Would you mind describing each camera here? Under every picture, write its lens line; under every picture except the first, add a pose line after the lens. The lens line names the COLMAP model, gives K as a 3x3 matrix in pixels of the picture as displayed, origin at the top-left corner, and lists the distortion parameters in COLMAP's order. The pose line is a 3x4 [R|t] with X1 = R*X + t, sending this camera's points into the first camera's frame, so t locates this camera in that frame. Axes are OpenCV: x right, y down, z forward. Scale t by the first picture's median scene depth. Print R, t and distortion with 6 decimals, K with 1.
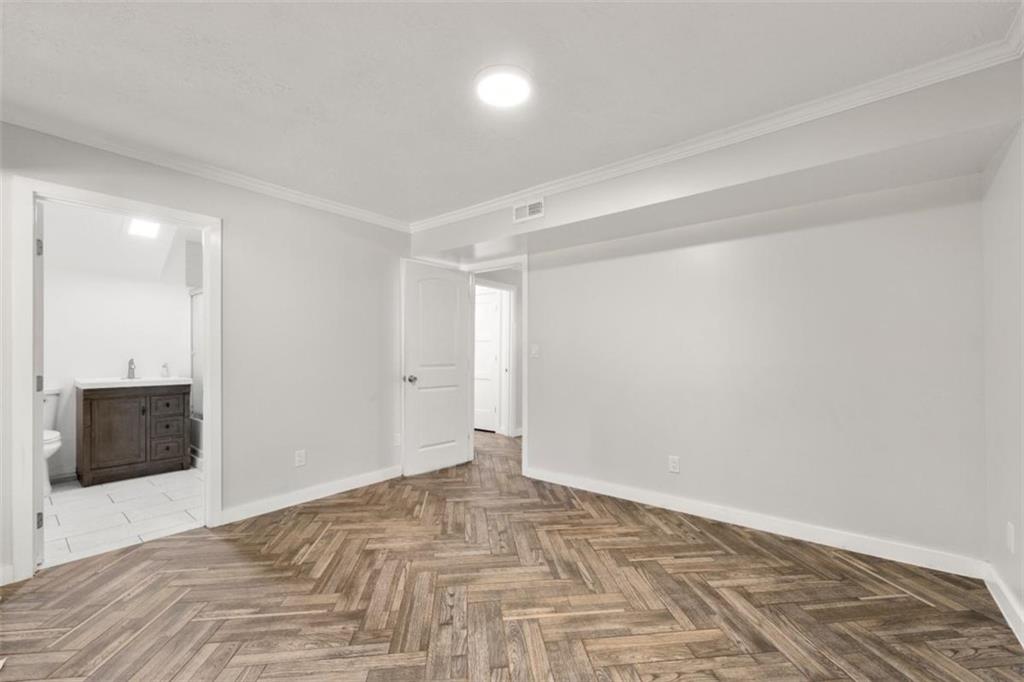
lens RADIAL K [[420.4, 0, 513.3], [0, 420.4, 347.2], [0, 0, 1]] dist [-0.001227, -0.000162]
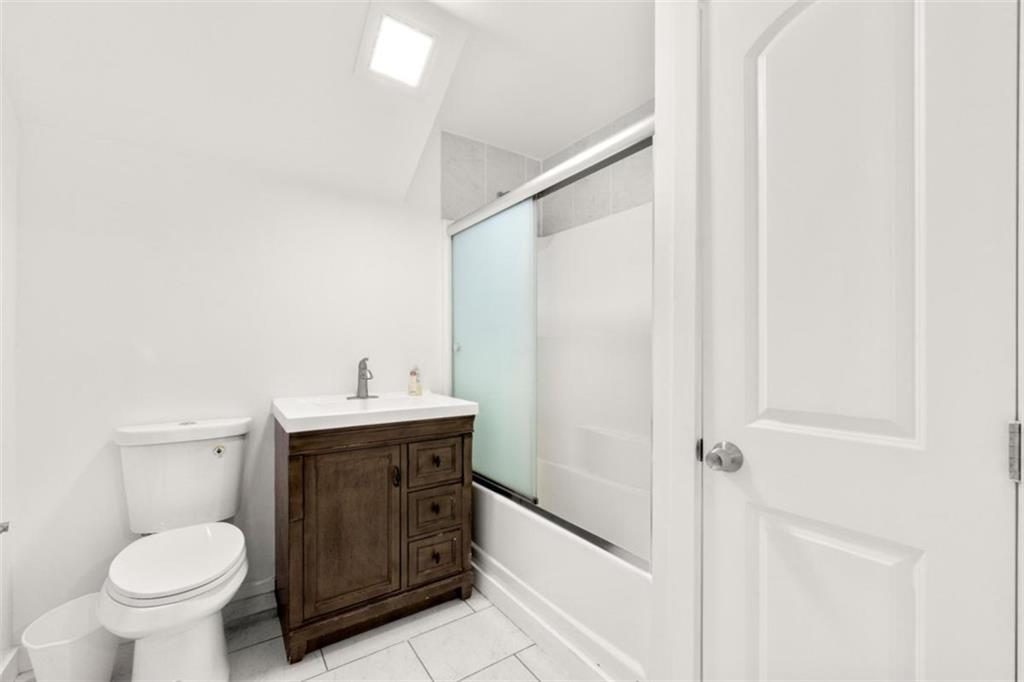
lens RADIAL K [[420.4, 0, 510.1], [0, 420.4, 342.5], [0, 0, 1]] dist [-0.001227, -0.000162]
pose [[0.957970, -0.002482, -0.286859, -0.631177], [0.003001, 0.999995, 0.001369, 0.009419], [0.286854, -0.002172, 0.957972, 0.603234]]
